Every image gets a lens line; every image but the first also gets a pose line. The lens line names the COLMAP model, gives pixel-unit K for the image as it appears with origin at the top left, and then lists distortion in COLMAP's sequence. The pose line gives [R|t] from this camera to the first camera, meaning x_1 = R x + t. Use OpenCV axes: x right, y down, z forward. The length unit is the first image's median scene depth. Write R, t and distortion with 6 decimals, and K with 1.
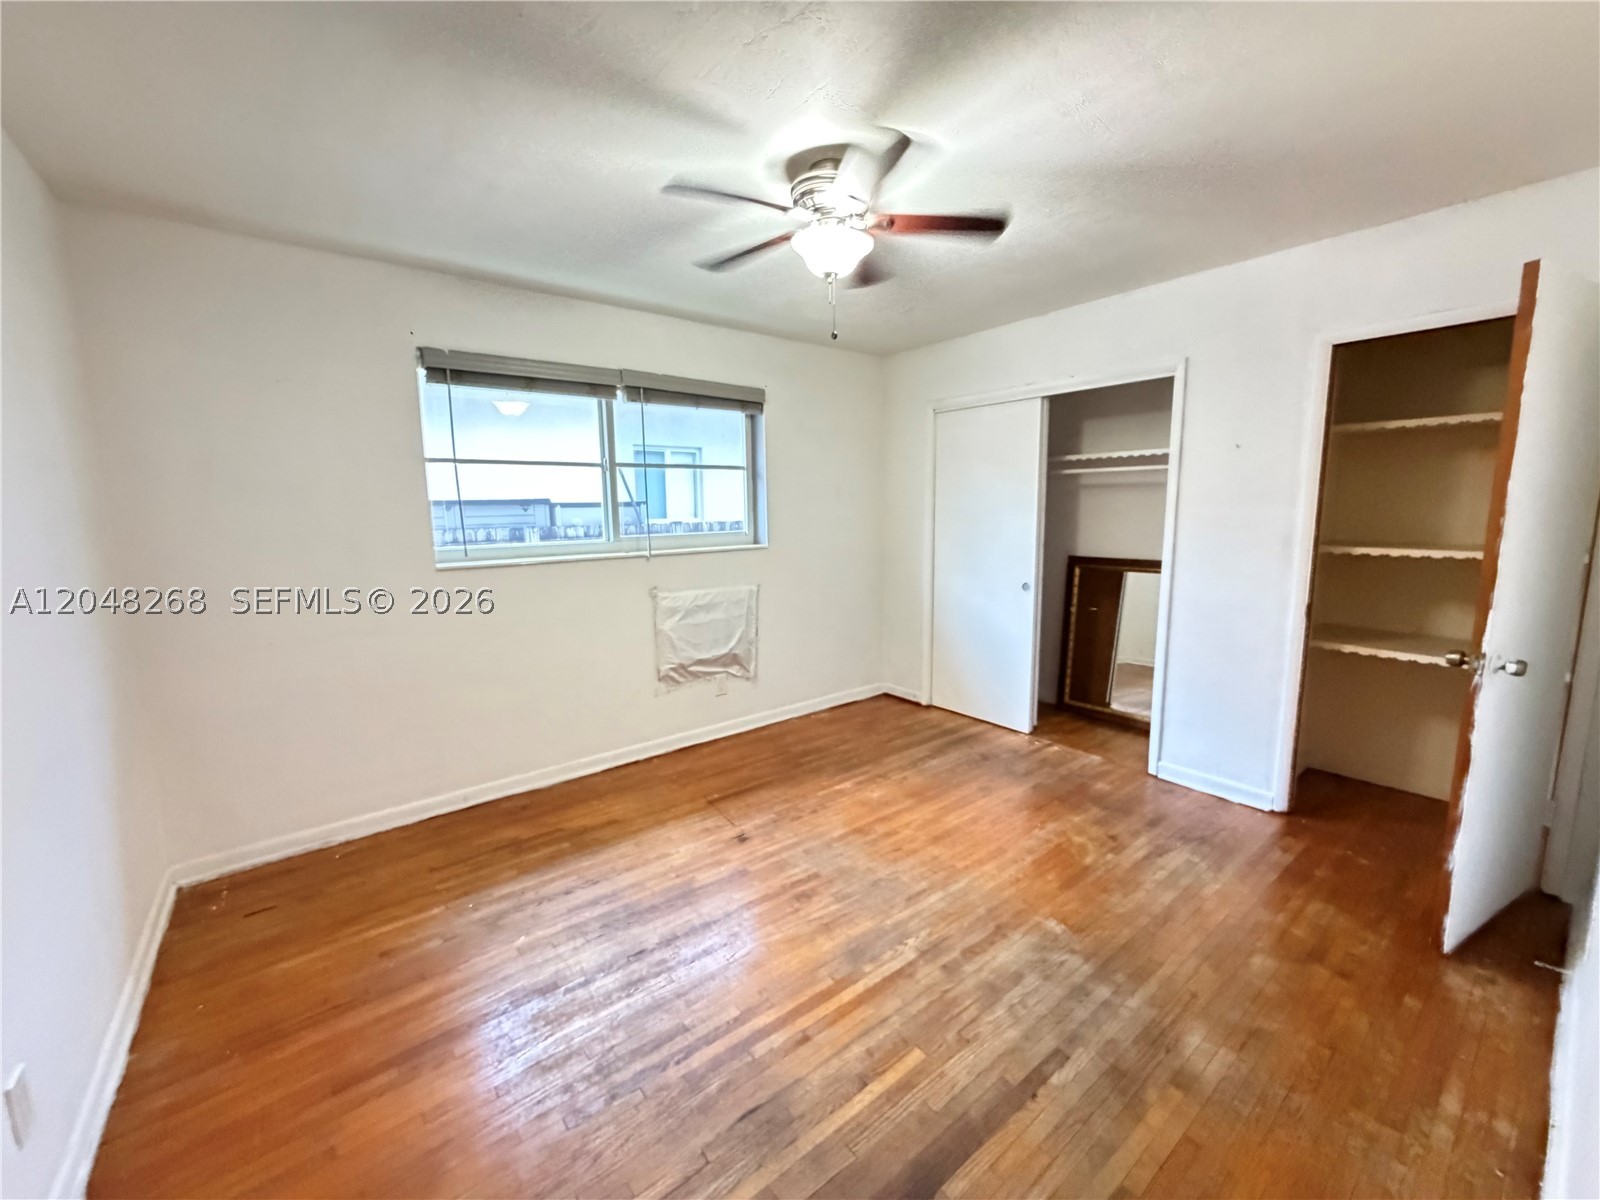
lens RADIAL K [[637.7, 0, 800.0], [0, 637.7, 600.0], [0, 0, 1]] dist [0.001323, 0.000289]
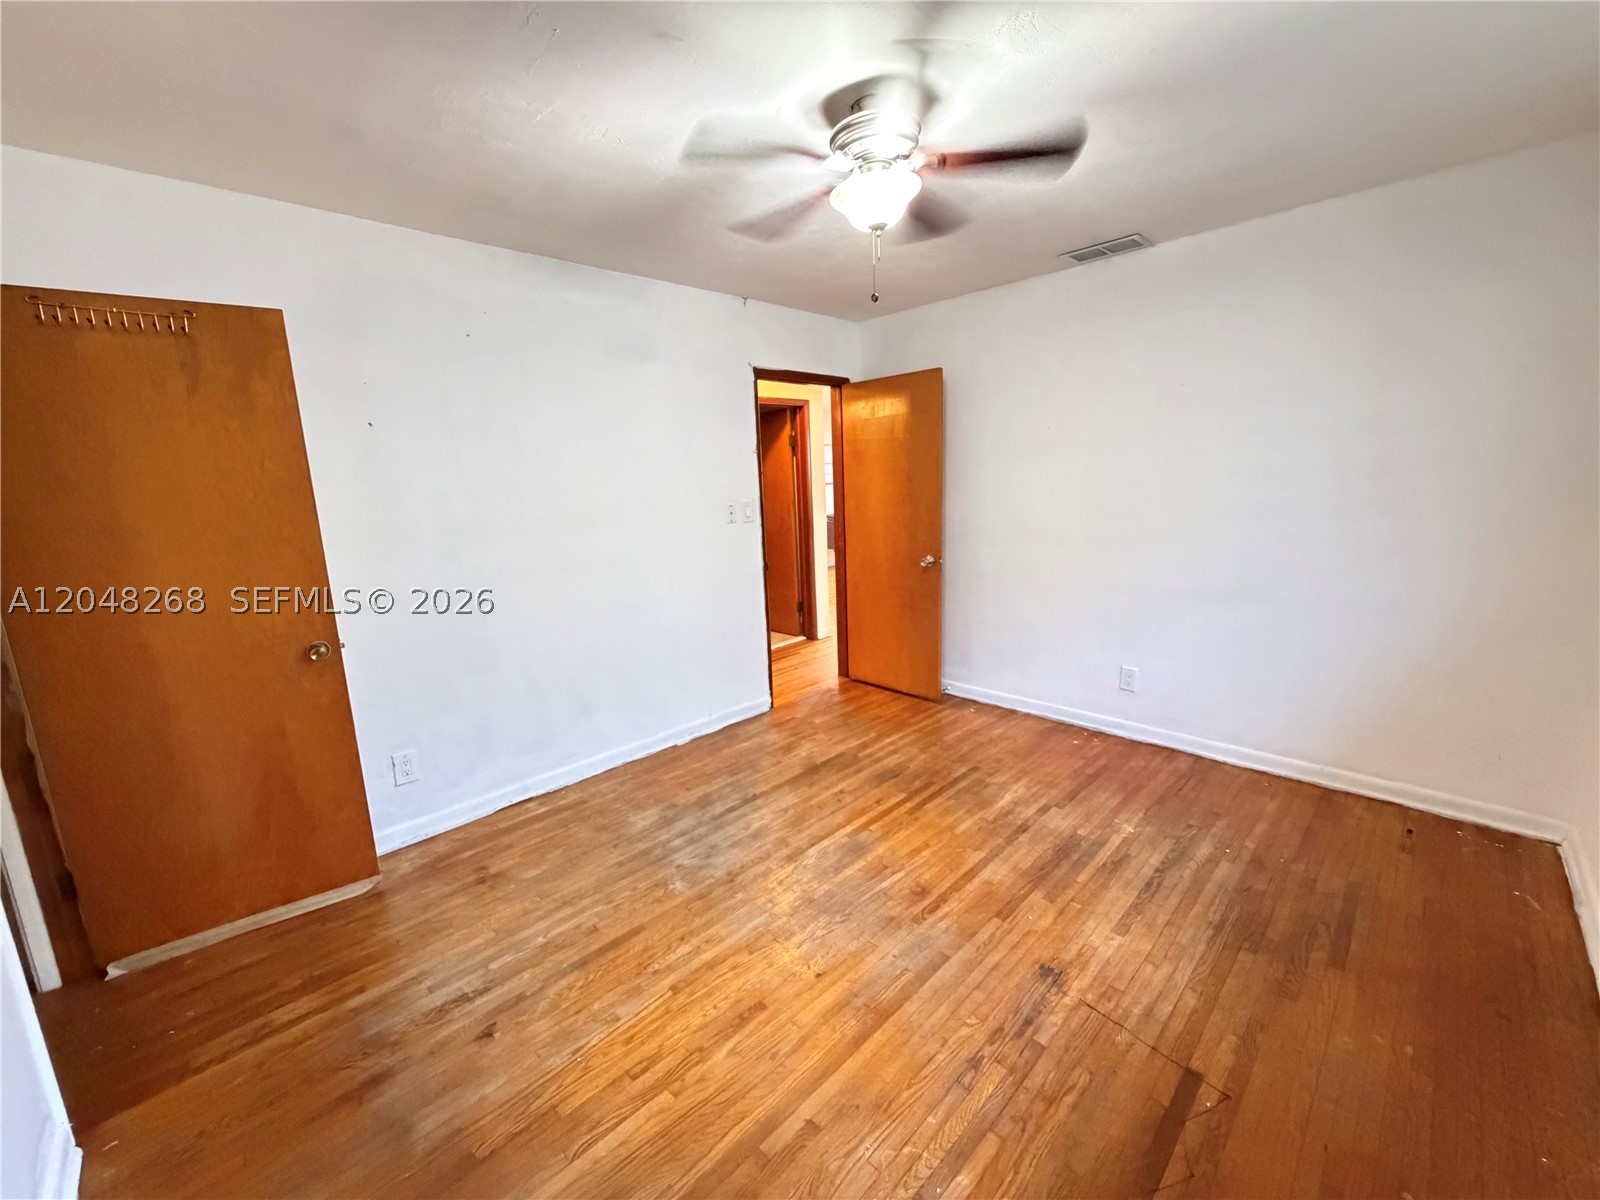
lens RADIAL K [[637.7, 0, 800.0], [0, 637.7, 600.0], [0, 0, 1]] dist [0.001323, 0.000289]
pose [[-0.992743, 0.072052, -0.096277, 0.267613], [0.036301, 0.942830, 0.331291, -0.298696], [0.114643, 0.325392, -0.938604, 1.904277]]
